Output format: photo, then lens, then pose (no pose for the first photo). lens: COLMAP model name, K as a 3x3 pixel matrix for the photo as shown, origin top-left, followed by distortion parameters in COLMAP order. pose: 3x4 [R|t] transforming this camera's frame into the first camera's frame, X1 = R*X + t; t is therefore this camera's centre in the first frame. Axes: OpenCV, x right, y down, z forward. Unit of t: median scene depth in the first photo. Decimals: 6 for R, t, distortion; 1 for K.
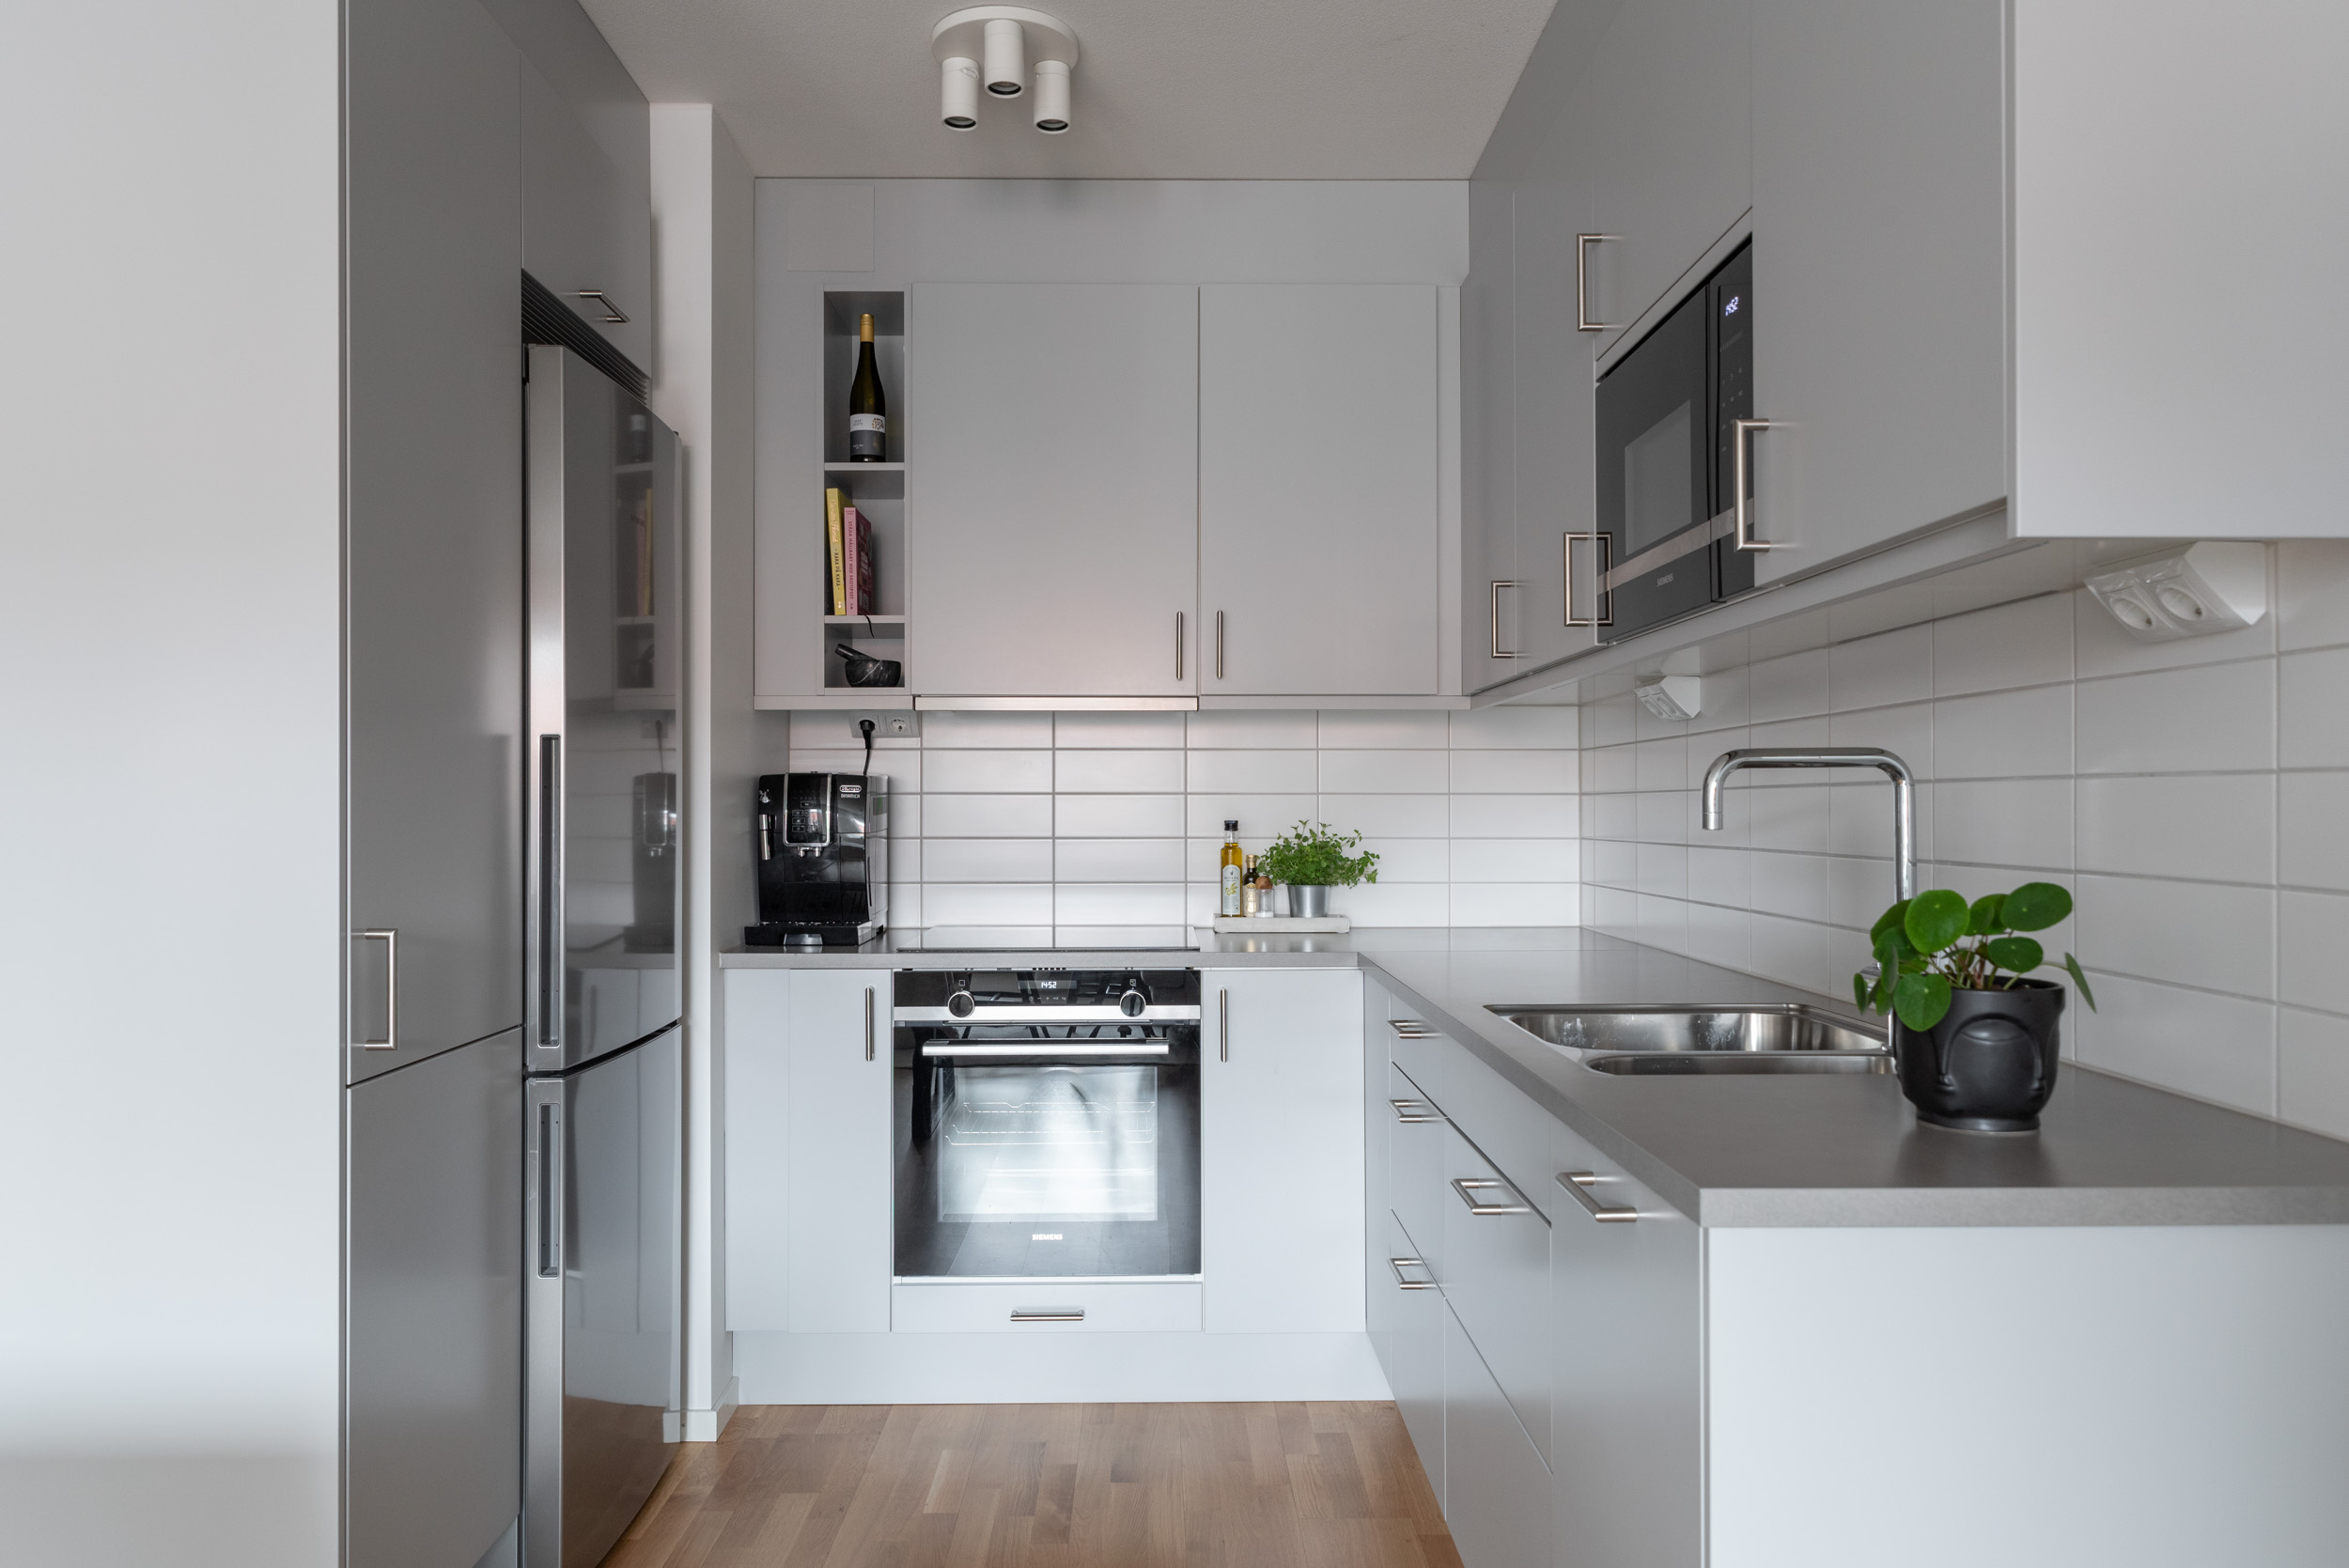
lens RADIAL K [[1610.1, 0, 1172.4], [0, 1610.1, 785.7], [0, 0, 1]] dist [0.008407, 0.002412]
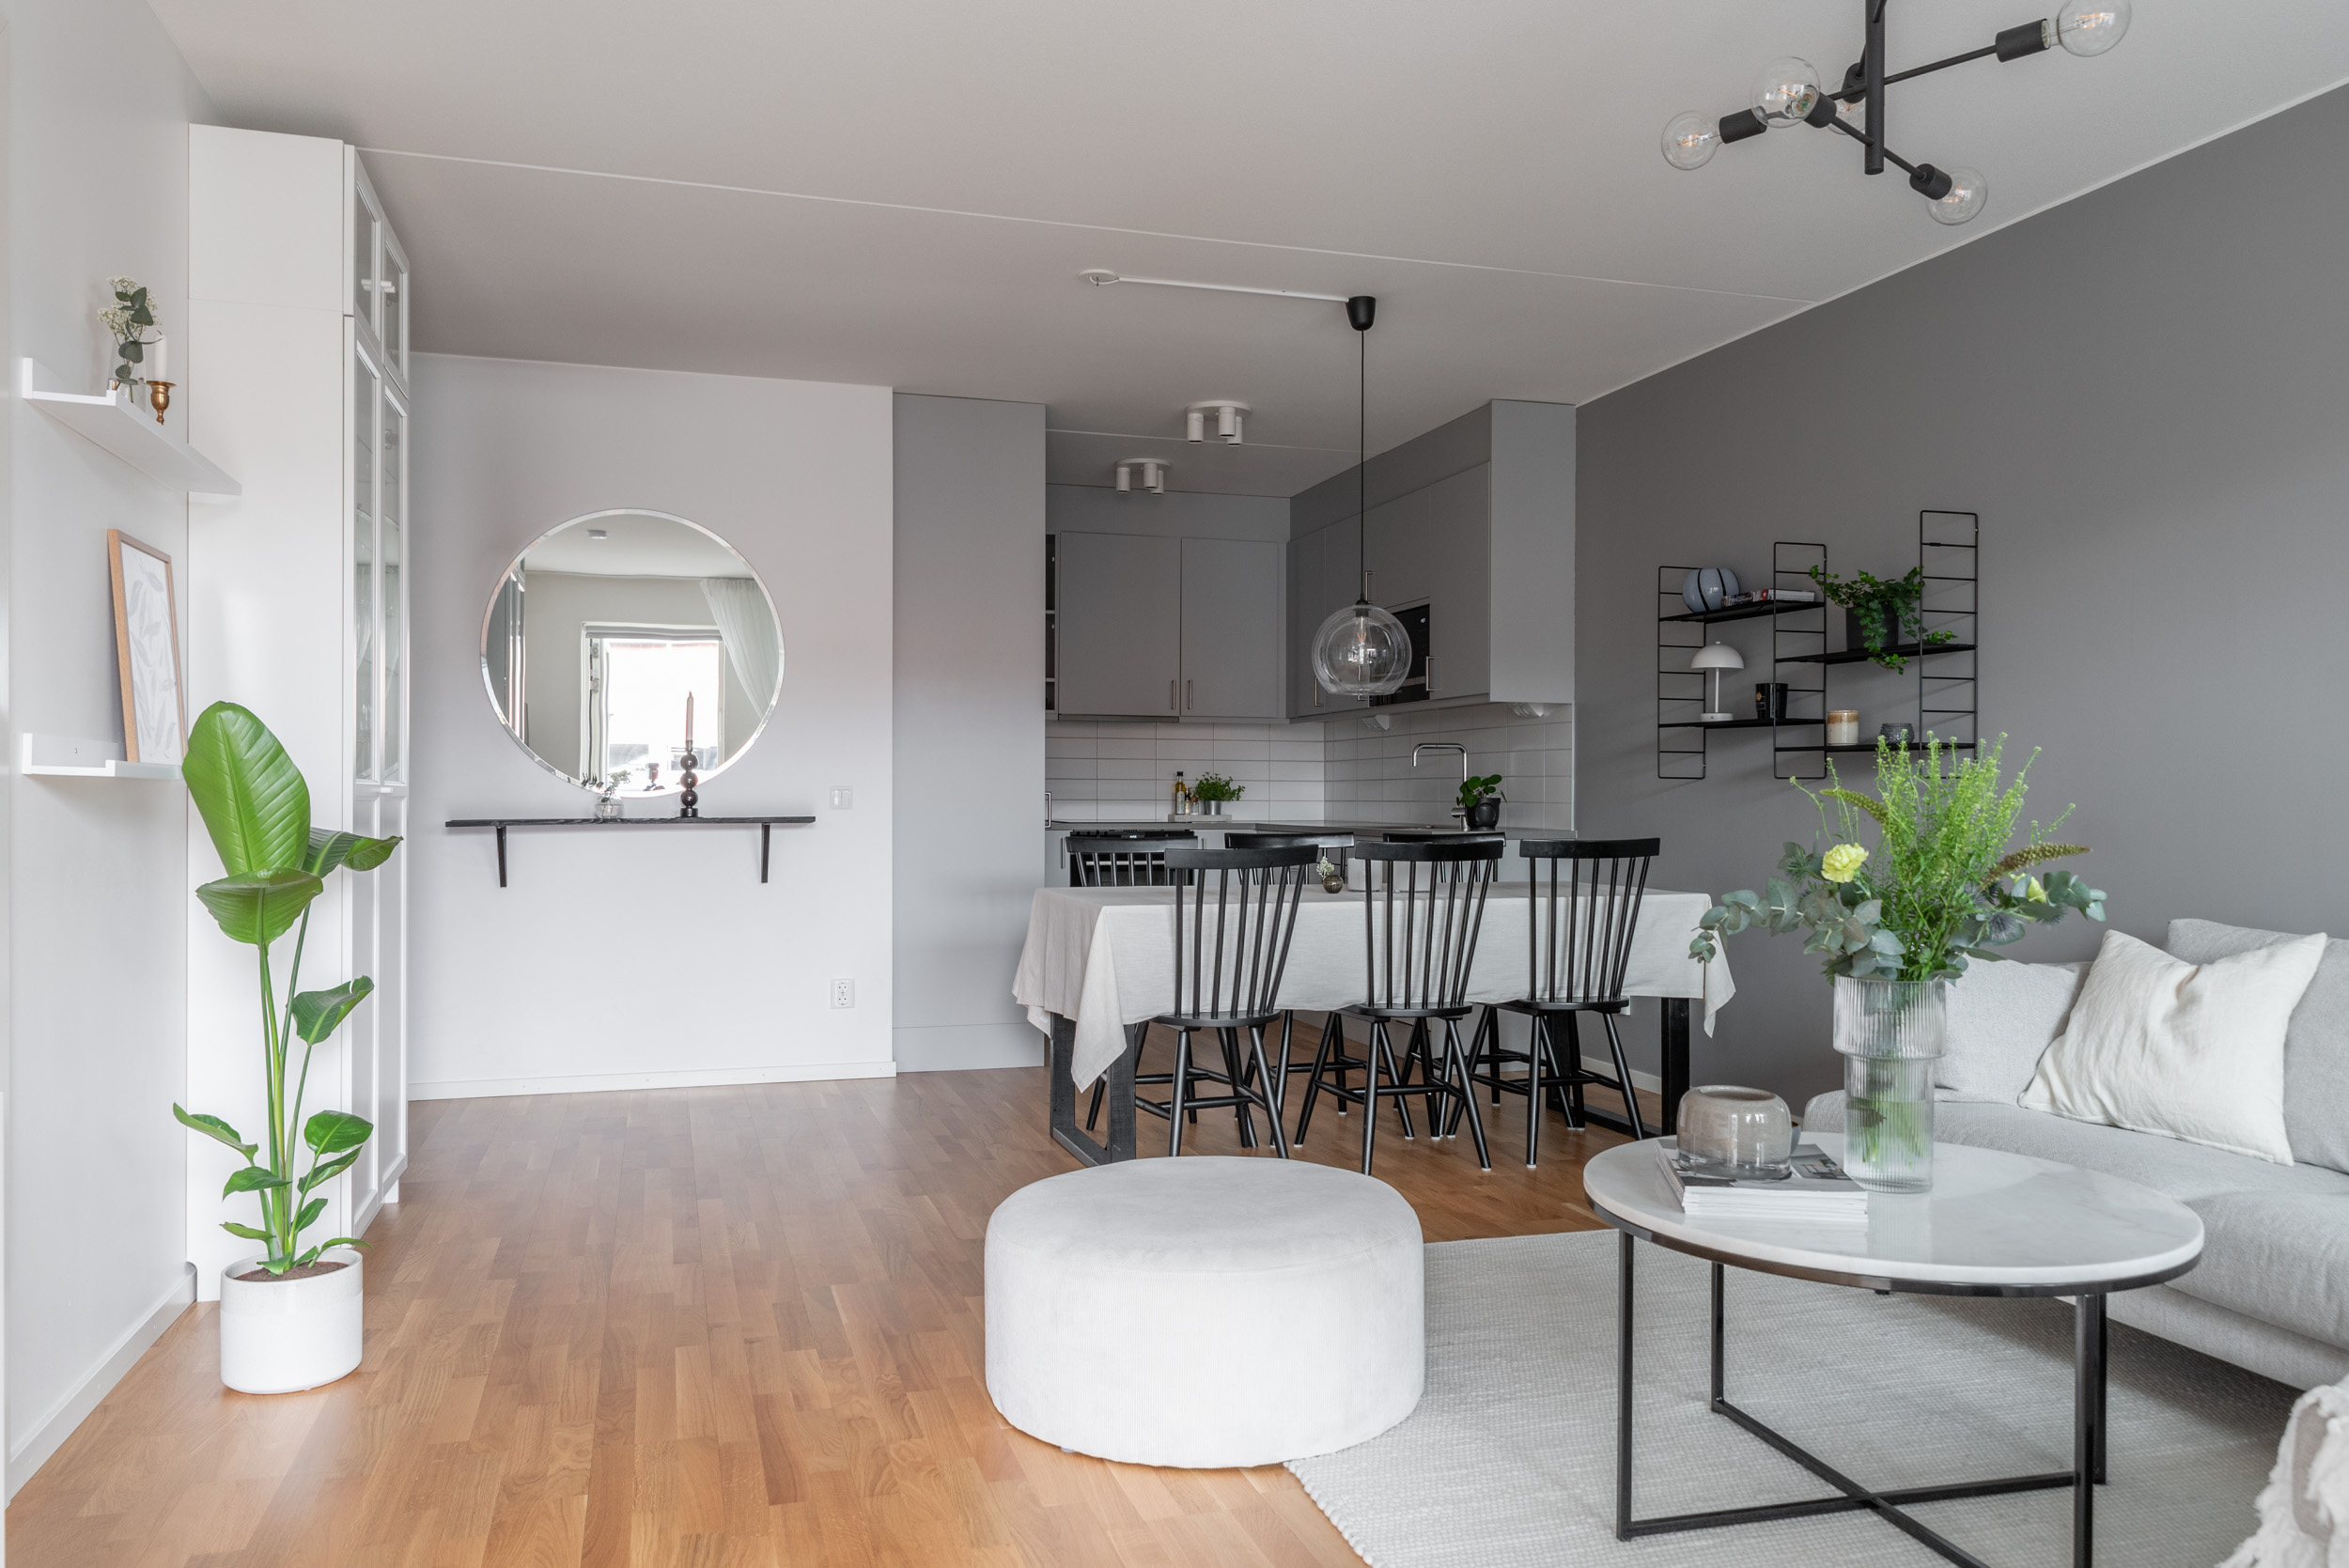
lens RADIAL K [[1610.1, 0, 1173.1], [0, 1610.1, 789.2], [0, 0, 1]] dist [0.008407, 0.002412]
pose [[0.966277, 0.008194, 0.257375, -0.542684], [-0.010957, 0.999897, 0.009300, 0.025801], [-0.257272, -0.011806, 0.966267, -1.135958]]
